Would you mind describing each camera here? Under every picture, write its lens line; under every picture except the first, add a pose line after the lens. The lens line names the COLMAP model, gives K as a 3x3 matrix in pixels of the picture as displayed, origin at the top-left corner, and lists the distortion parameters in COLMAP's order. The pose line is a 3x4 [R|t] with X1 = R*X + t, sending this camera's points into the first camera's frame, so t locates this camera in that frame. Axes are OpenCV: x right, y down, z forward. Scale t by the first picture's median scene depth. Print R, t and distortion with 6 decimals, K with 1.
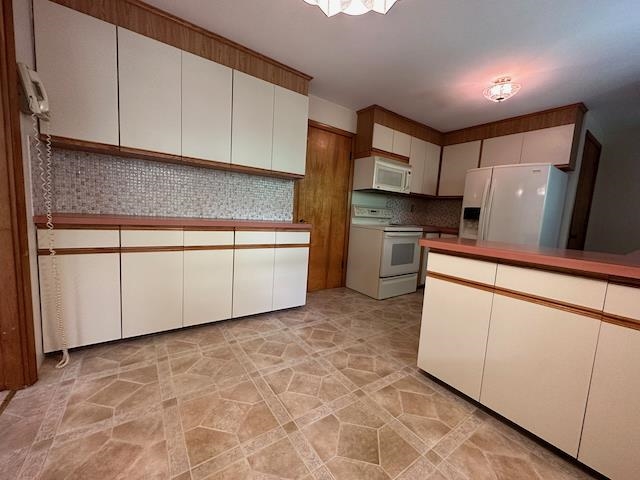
lens RADIAL K [[253.8, 0, 320.0], [0, 253.8, 240.0], [0, 0, 1]] dist [-0.000532, 0.000207]
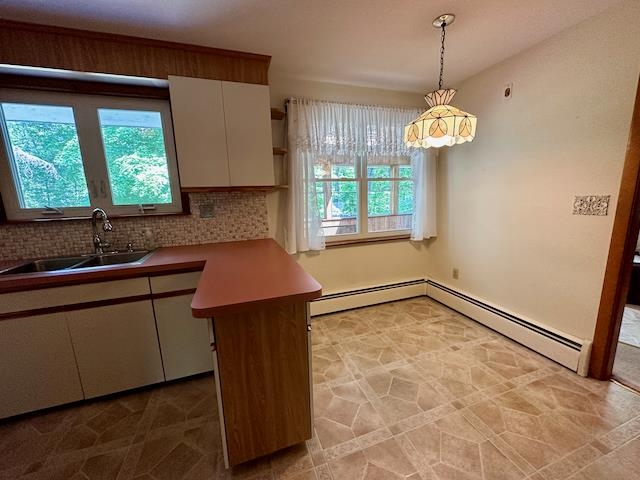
lens RADIAL K [[253.8, 0, 320.0], [0, 253.8, 240.0], [0, 0, 1]] dist [-0.000532, 0.000207]
pose [[-0.958964, -0.076680, 0.272961, 0.250467], [0.006441, 0.956594, 0.291352, -0.422941], [-0.283454, 0.281154, -0.916846, 1.984429]]
